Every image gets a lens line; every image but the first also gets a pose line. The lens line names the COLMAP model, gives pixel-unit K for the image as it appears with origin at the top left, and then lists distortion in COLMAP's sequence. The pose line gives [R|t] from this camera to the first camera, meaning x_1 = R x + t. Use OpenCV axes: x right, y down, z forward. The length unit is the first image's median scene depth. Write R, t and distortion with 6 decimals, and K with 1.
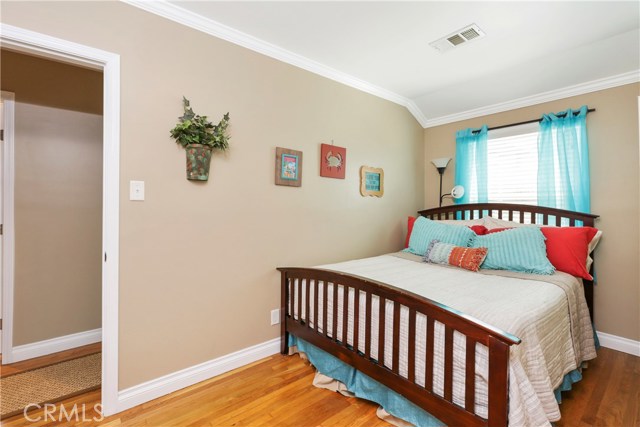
lens RADIAL K [[291.7, 0, 317.0], [0, 291.7, 199.1], [0, 0, 1]] dist [-0.021220, 0.008025]
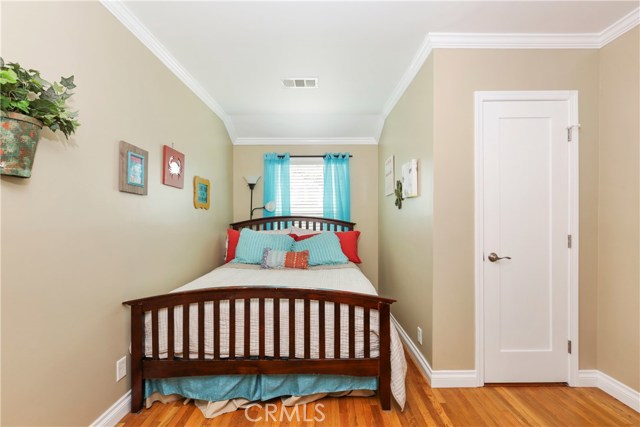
lens RADIAL K [[291.7, 0, 321.3], [0, 291.7, 216.9], [0, 0, 1]] dist [-0.021220, 0.008025]
pose [[0.624521, -0.004640, 0.780994, -0.397107], [-0.010120, 0.999850, 0.014033, -0.000099], [-0.780942, -0.016668, 0.624381, 0.140338]]
